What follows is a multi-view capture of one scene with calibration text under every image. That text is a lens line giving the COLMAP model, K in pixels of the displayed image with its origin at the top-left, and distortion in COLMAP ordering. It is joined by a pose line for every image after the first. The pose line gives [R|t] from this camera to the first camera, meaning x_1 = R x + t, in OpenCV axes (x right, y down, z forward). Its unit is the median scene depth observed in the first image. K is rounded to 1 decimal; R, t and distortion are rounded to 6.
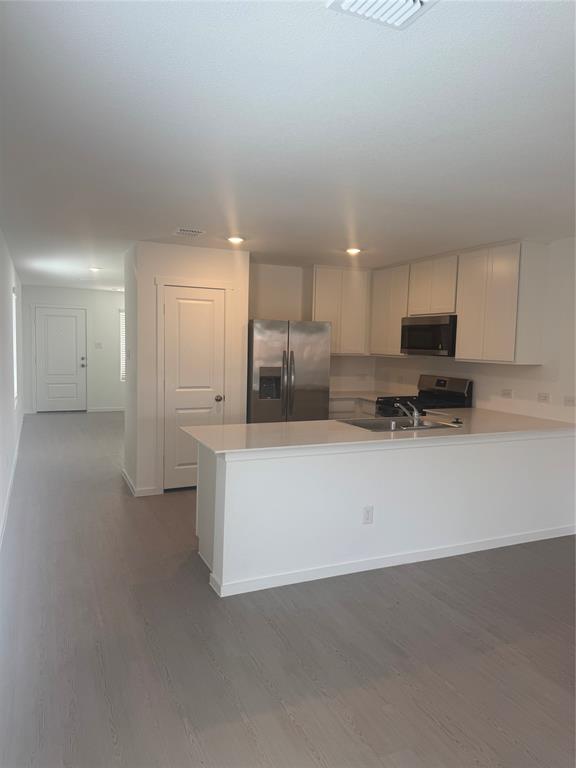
lens RADIAL K [[539.5, 0, 288.0], [0, 539.5, 384.0], [0, 0, 1]] dist [0.105932, -0.181939]
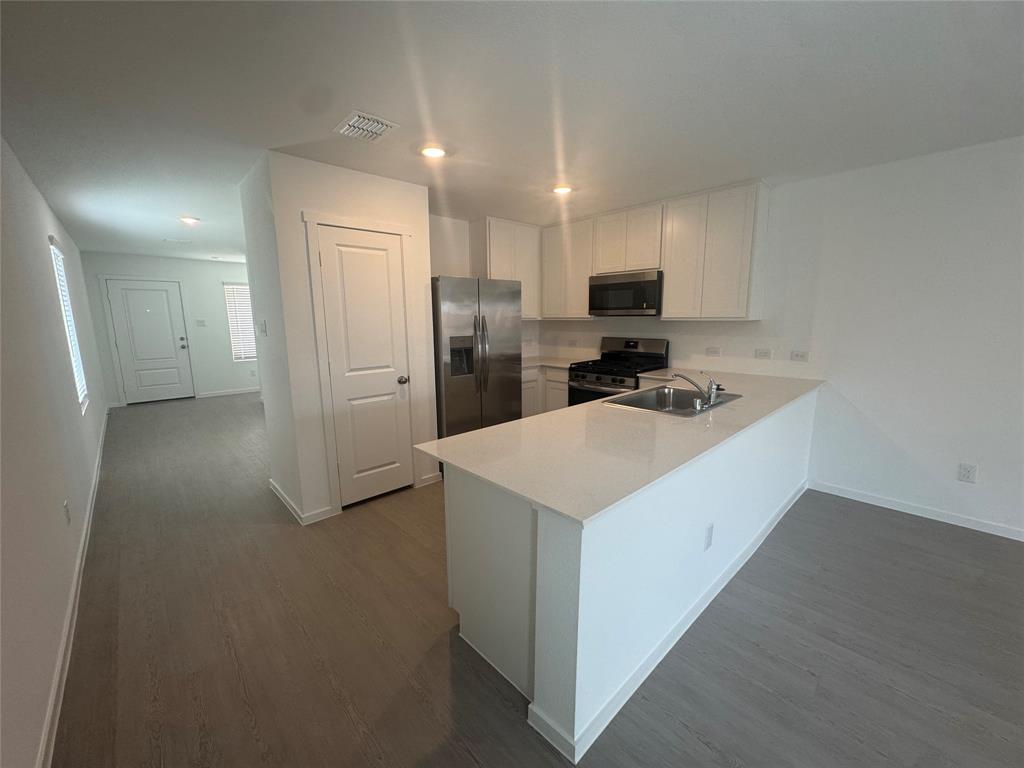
lens RADIAL K [[408.7, 0, 512.0], [0, 408.7, 384.0], [0, 0, 1]] dist [-0.008170, 0.004441]
pose [[0.946195, -0.084485, 0.312372, -0.160554], [0.056664, 0.993659, 0.097110, -0.015400], [-0.318596, -0.074184, 0.944983, 0.389736]]
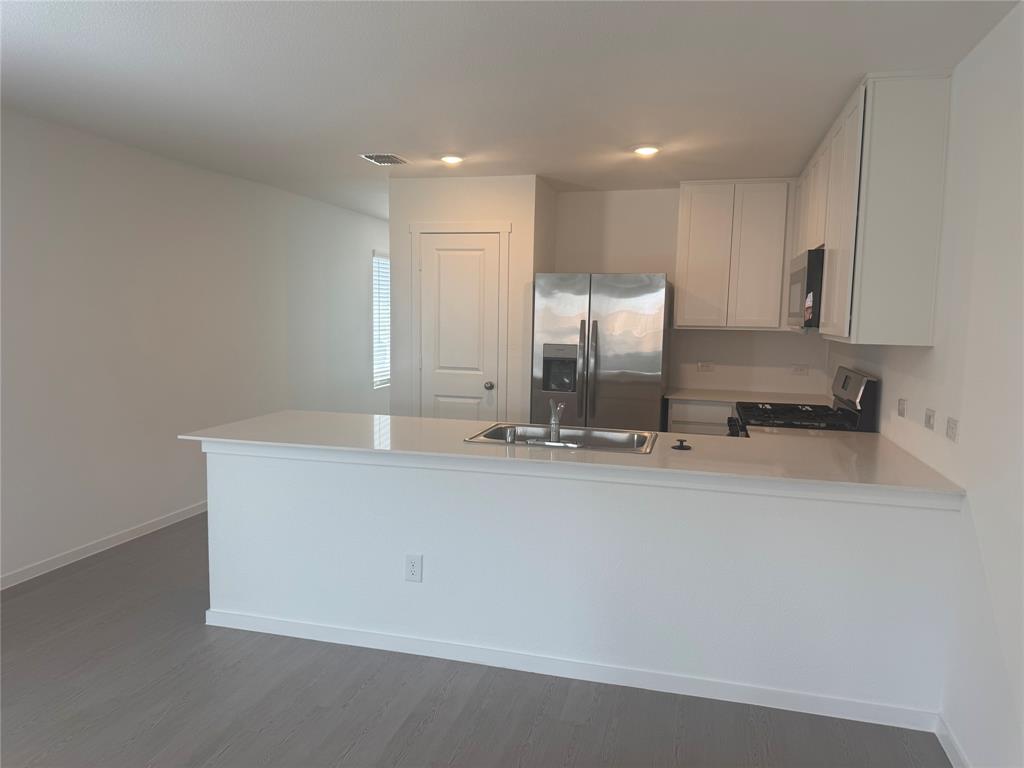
lens RADIAL K [[716.9, 0, 522.4], [0, 716.9, 385.6], [0, 0, 1]] dist [0.107212, -0.175035]
pose [[0.781159, 0.056835, -0.621739, 0.494444], [-0.052579, 0.998299, 0.025197, 0.000236], [0.622114, 0.013007, 0.782819, 0.272252]]
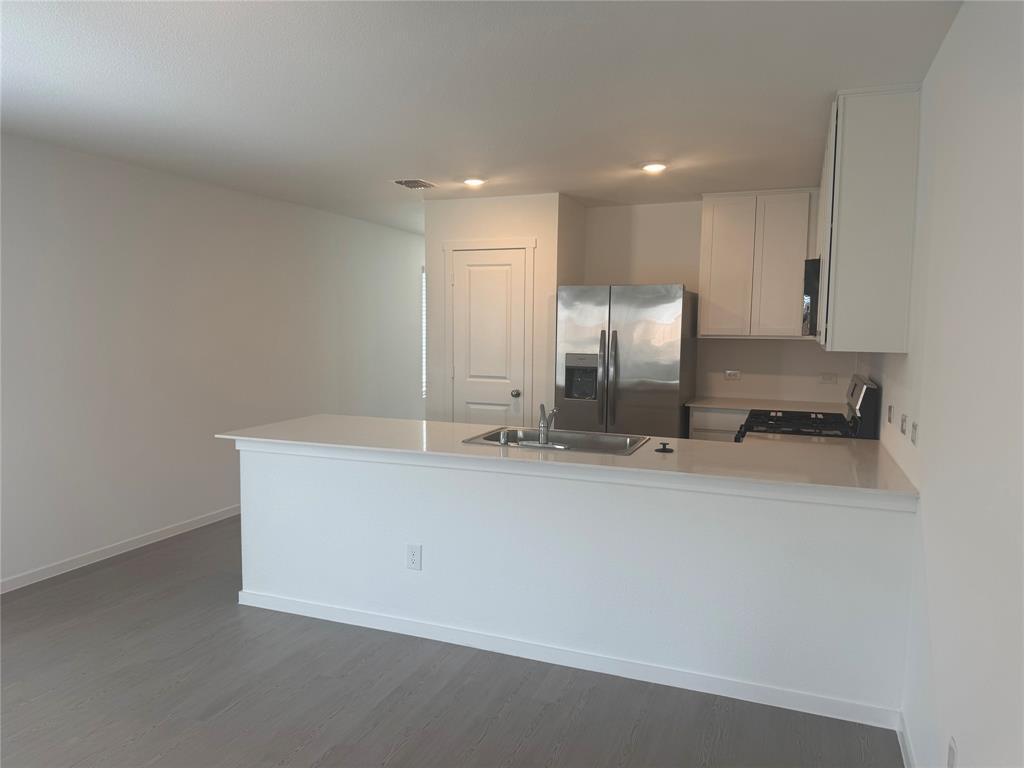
lens RADIAL K [[719.3, 0, 512.0], [0, 719.3, 384.0], [0, 0, 1]] dist [0.105932, -0.181939]
pose [[0.698878, 0.045961, -0.713762, 0.578004], [-0.052080, 0.998554, 0.013305, 0.000384], [0.713342, 0.027874, 0.700261, 0.284106]]
